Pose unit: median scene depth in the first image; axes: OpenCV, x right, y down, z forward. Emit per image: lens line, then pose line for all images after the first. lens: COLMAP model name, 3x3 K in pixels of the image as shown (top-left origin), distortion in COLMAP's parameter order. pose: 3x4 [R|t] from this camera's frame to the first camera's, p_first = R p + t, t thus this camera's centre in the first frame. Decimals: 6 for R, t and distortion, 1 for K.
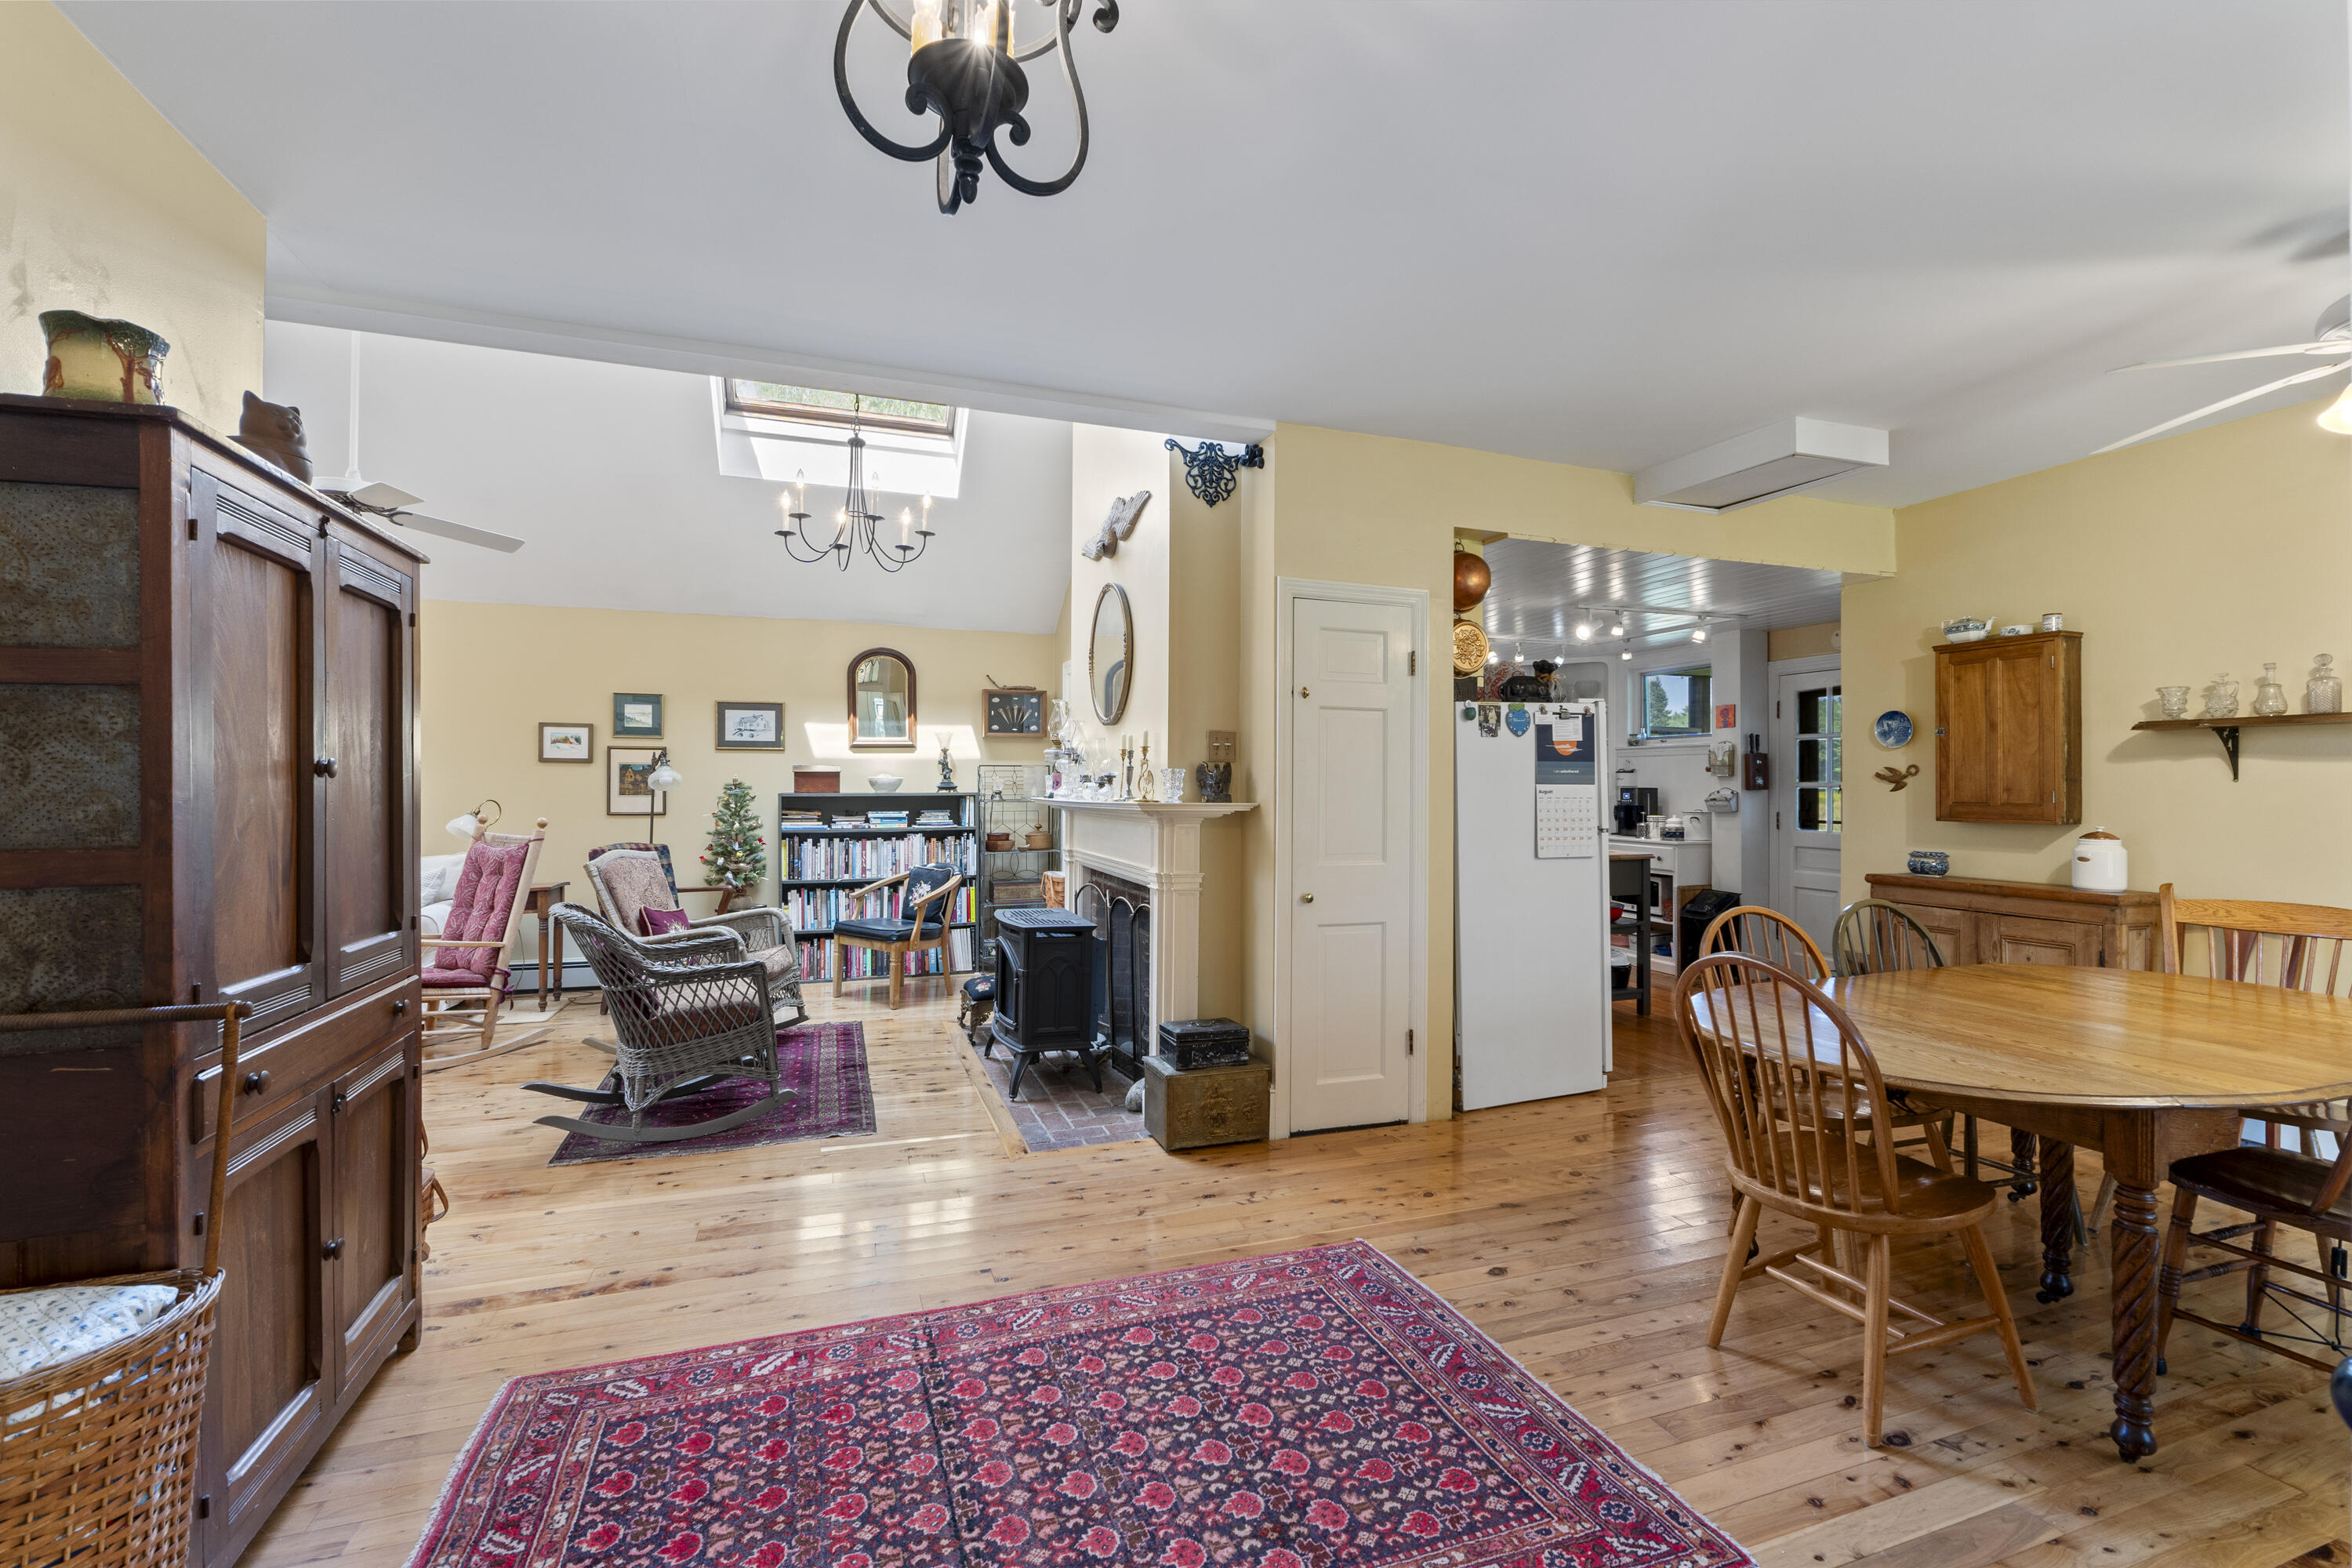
lens RADIAL K [[1011.9, 0, 1182.3], [0, 1011.9, 774.4], [0, 0, 1]] dist [-0.005022, -0.001311]
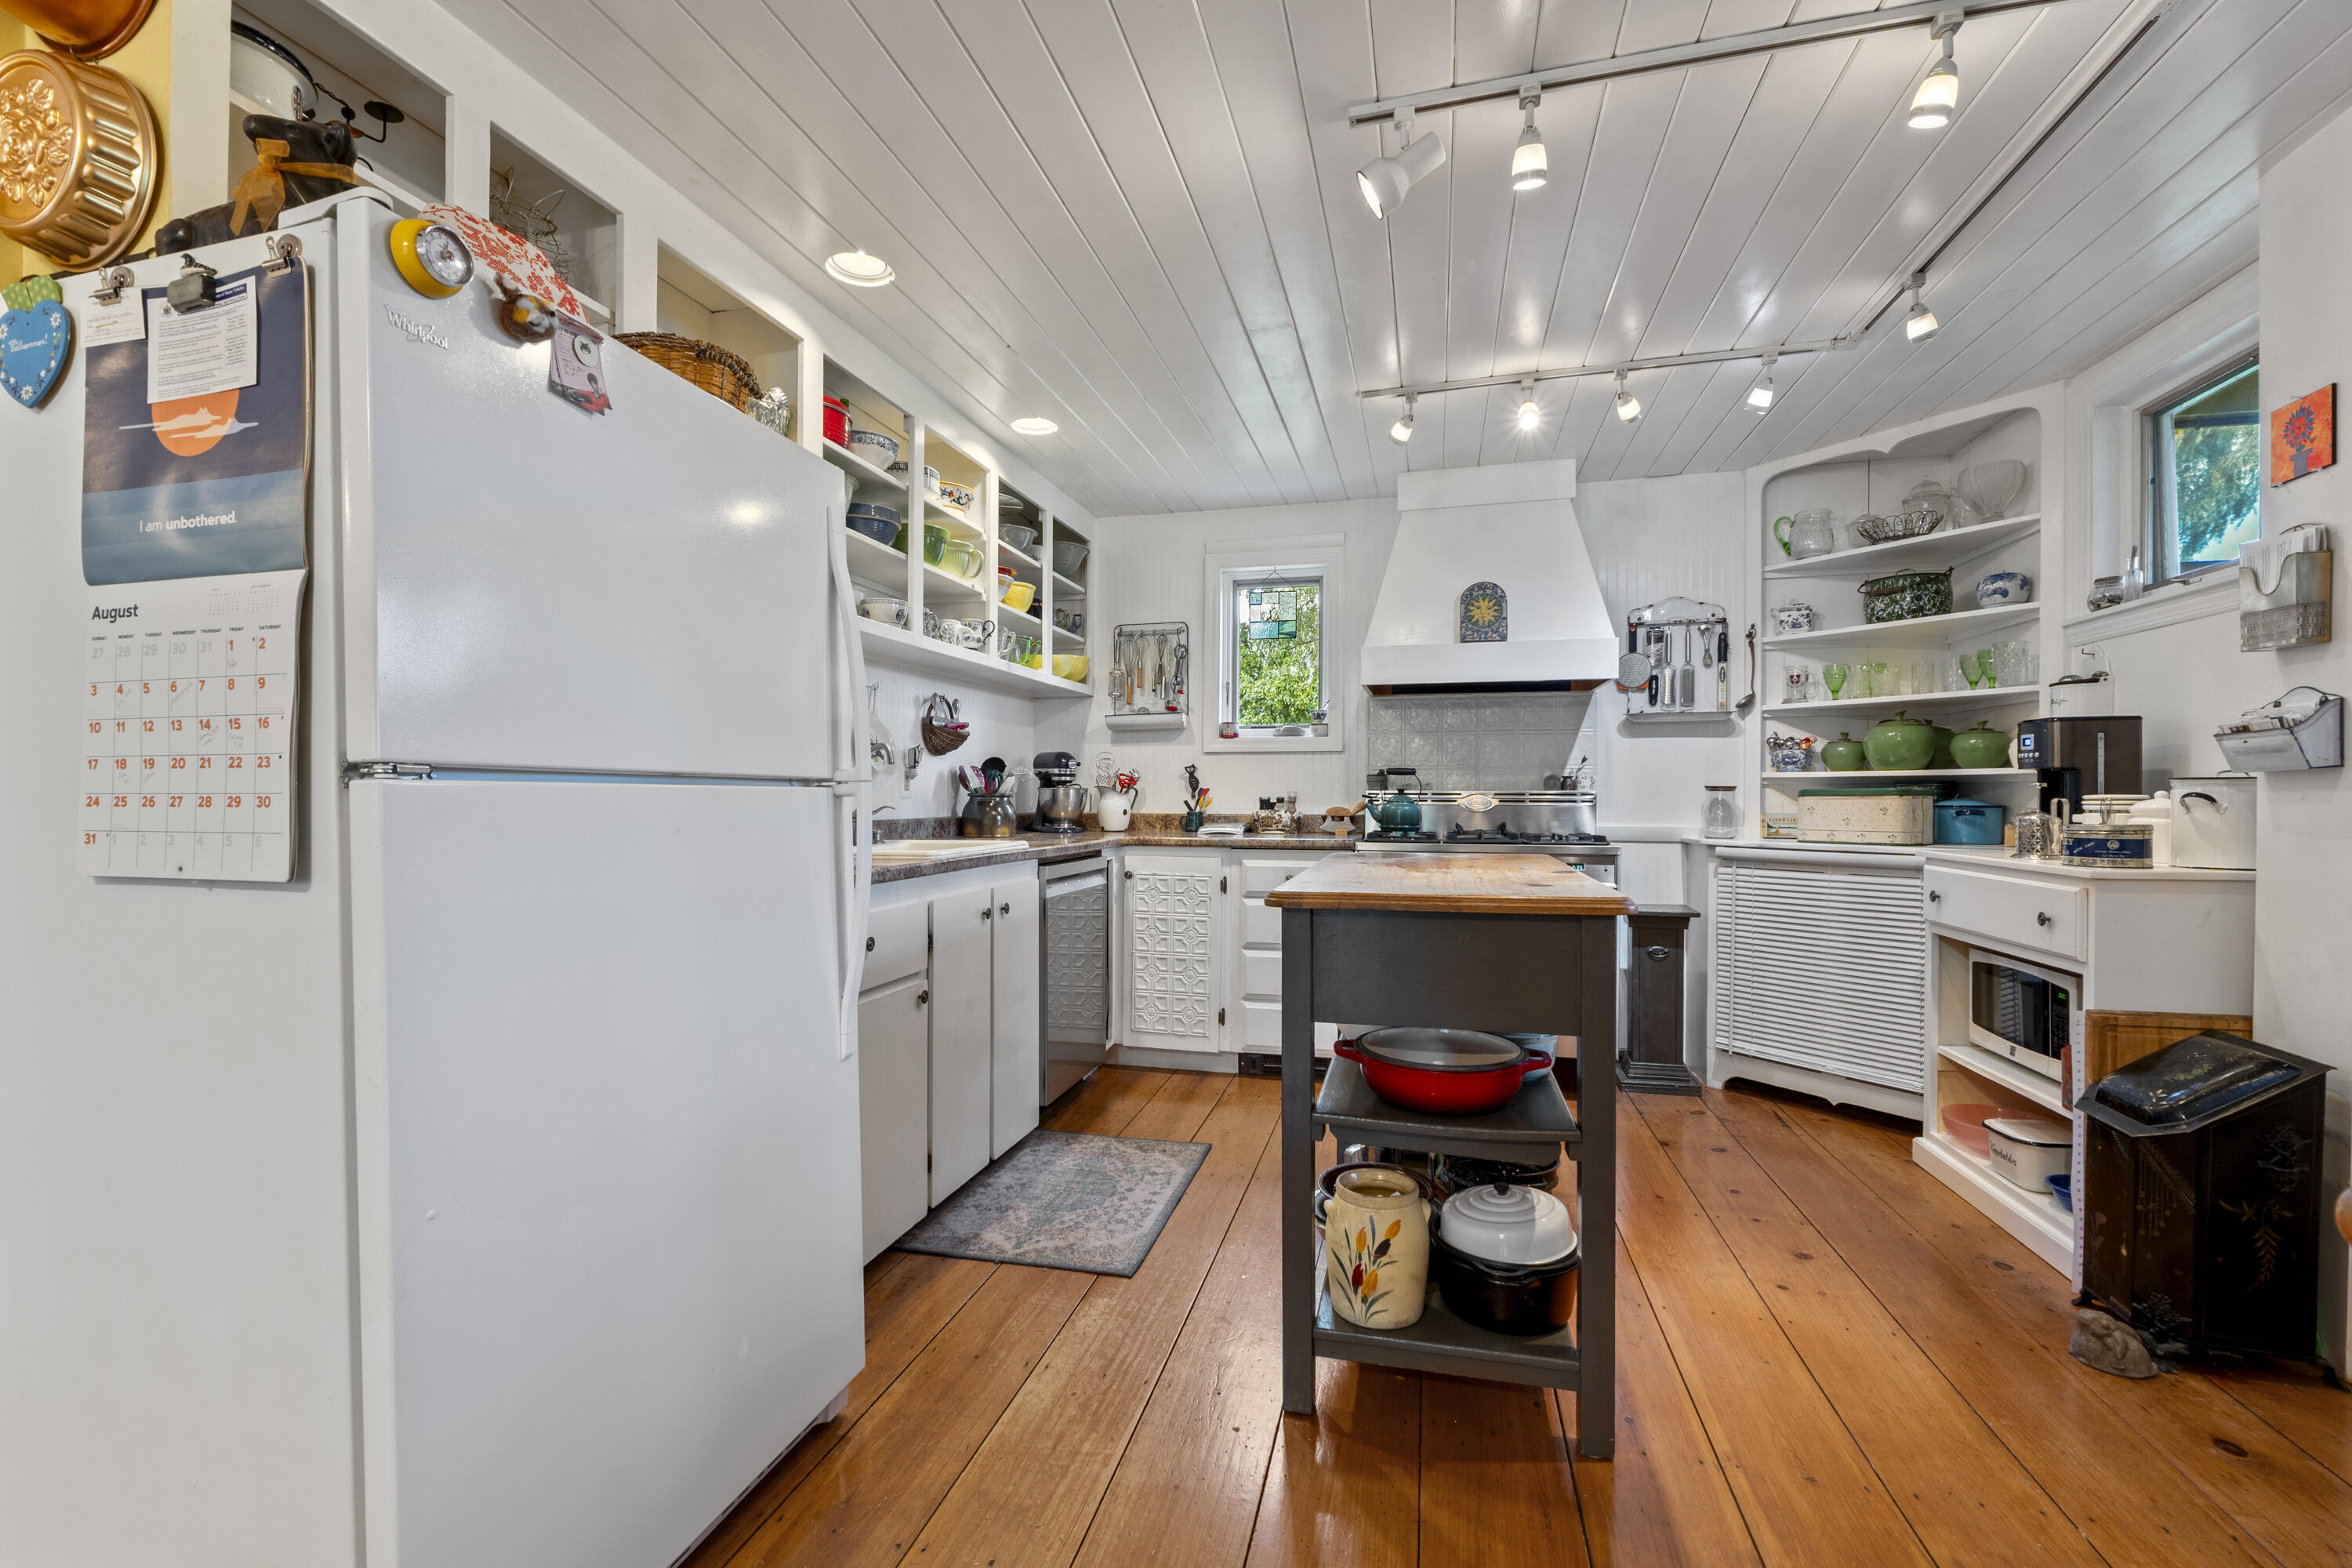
lens RADIAL K [[1011.9, 0, 1165.4], [0, 1011.9, 805.3], [0, 0, 1]] dist [-0.005022, -0.001311]
pose [[0.816478, 0.000387, -0.577376, 0.744455], [0.010565, 0.999822, 0.015611, 0.066275], [0.577279, -0.018846, 0.816329, 0.984408]]
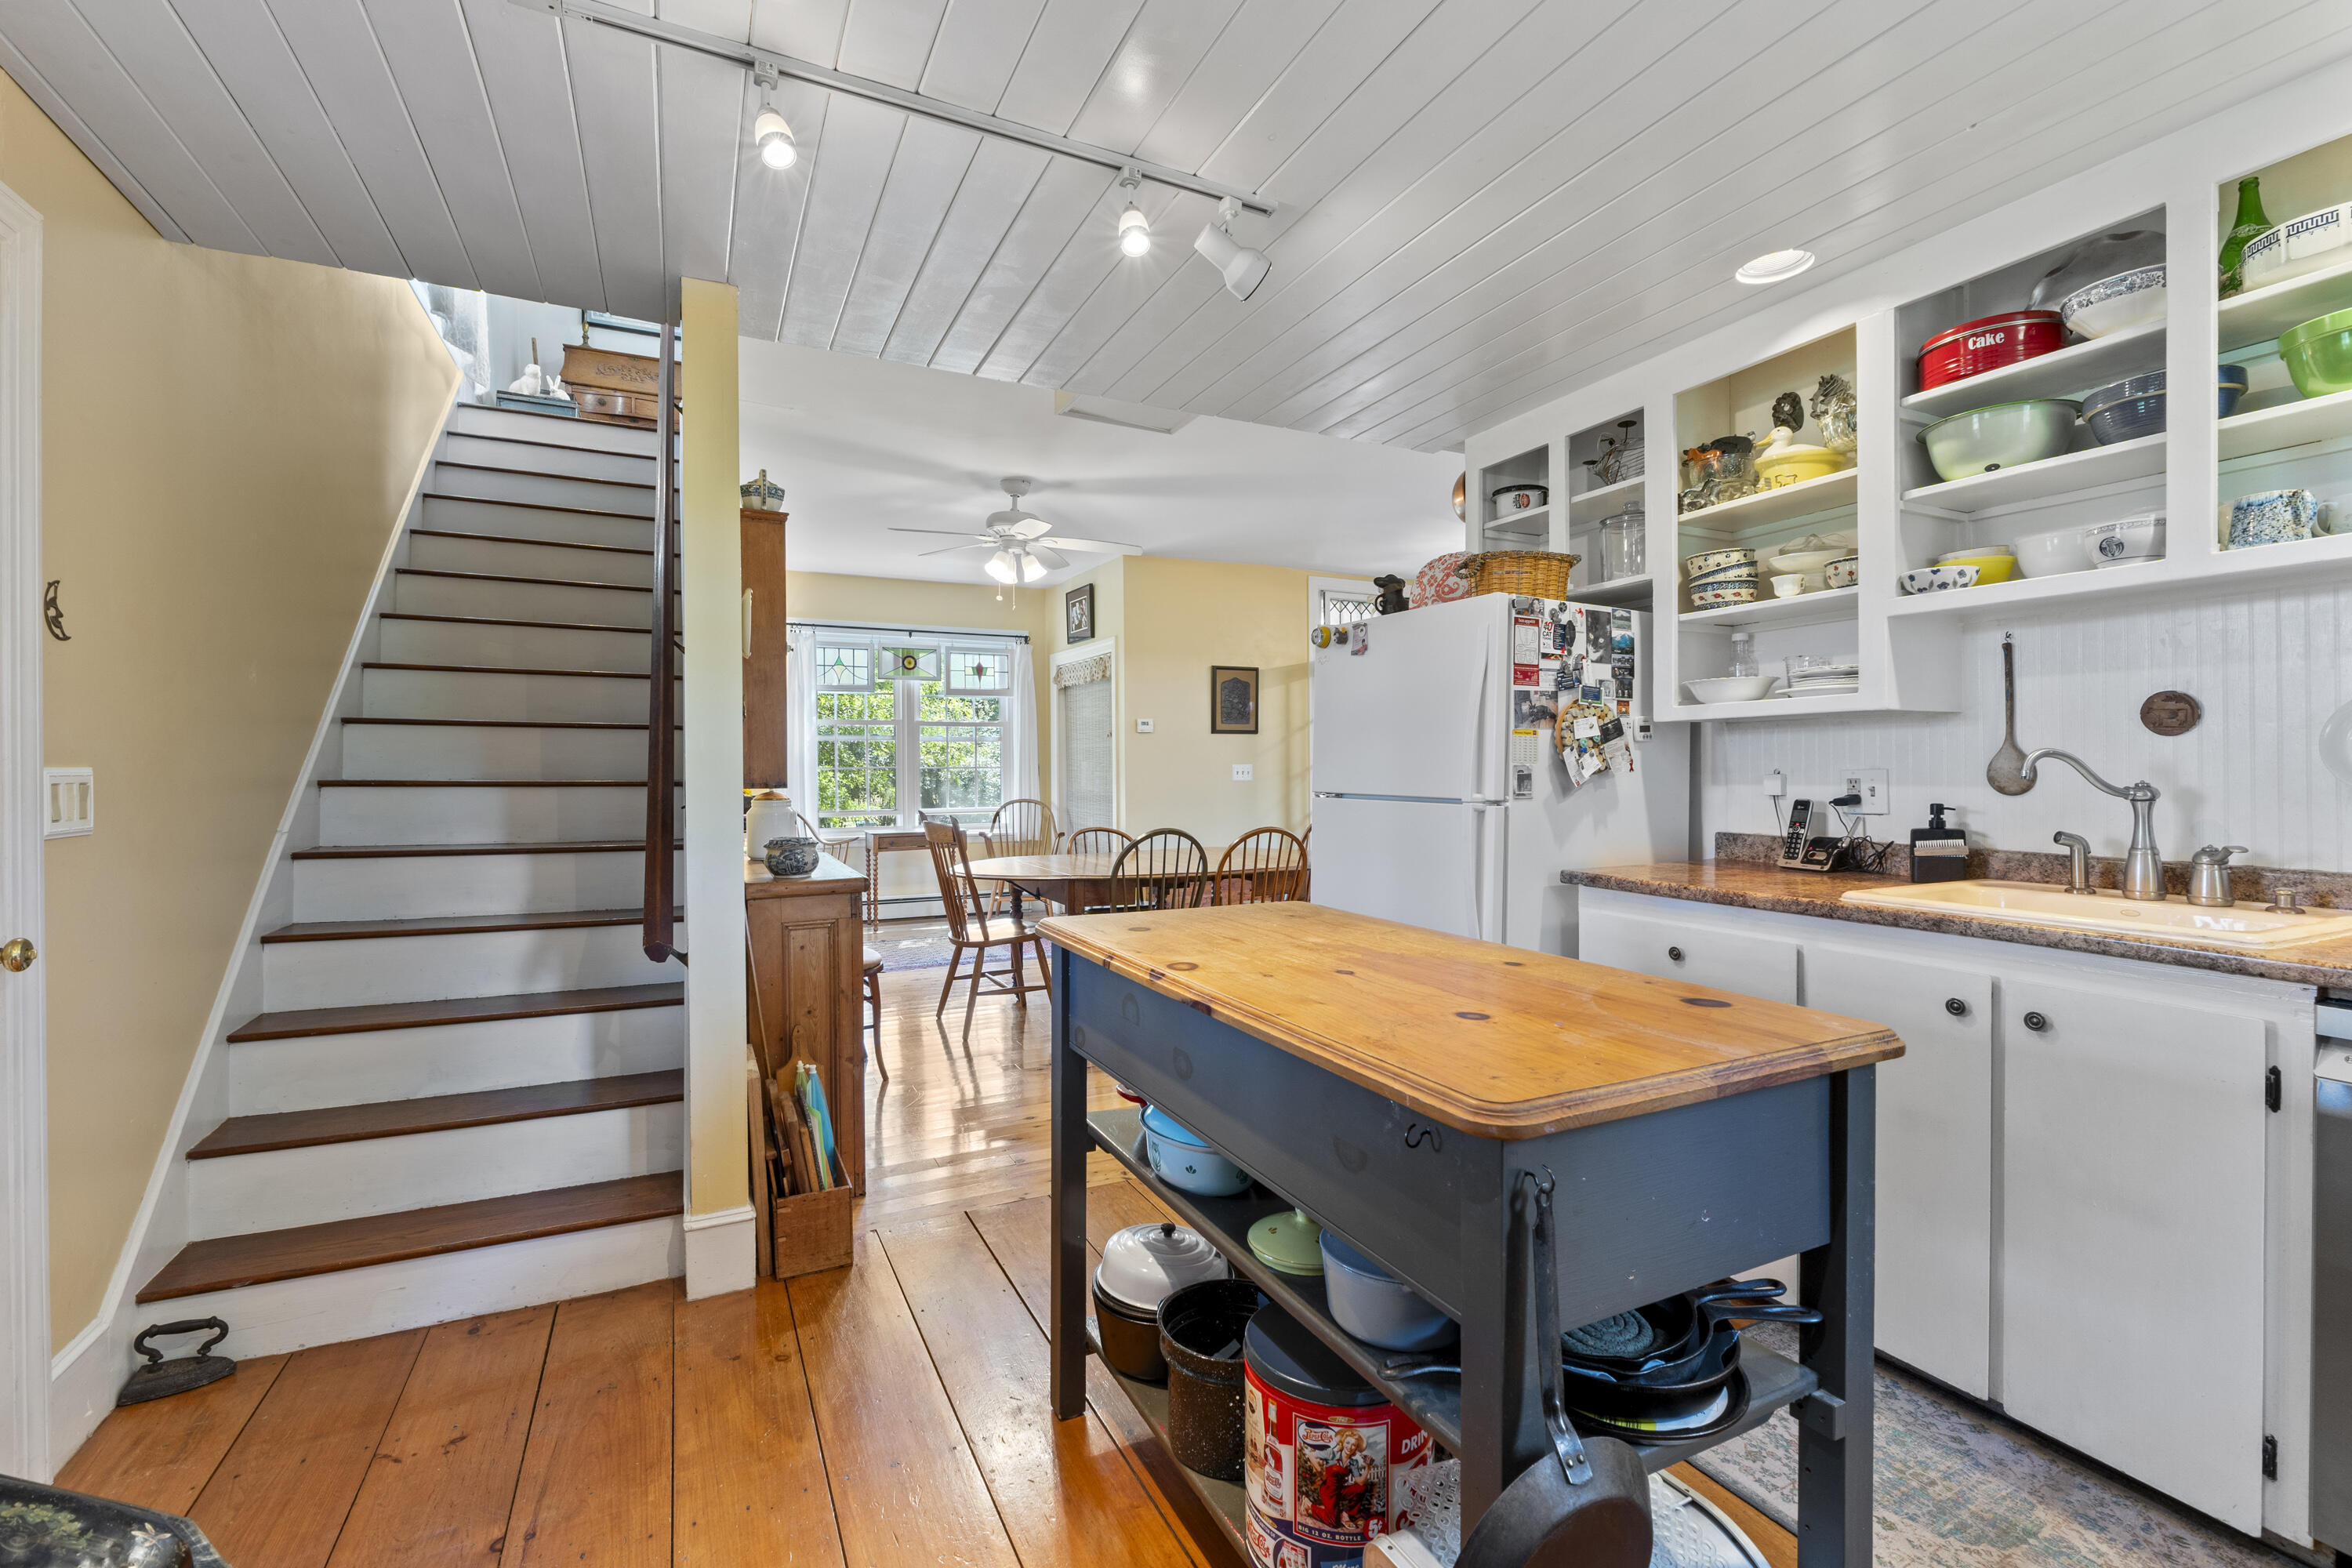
lens RADIAL K [[1011.9, 0, 1194.0], [0, 1011.9, 762.5], [0, 0, 1]] dist [-0.005022, -0.001311]
pose [[-0.993787, -0.000449, -0.111298, 0.640824], [0.000986, 0.999917, -0.012835, 0.043611], [0.111295, -0.012865, -0.993704, 1.906980]]
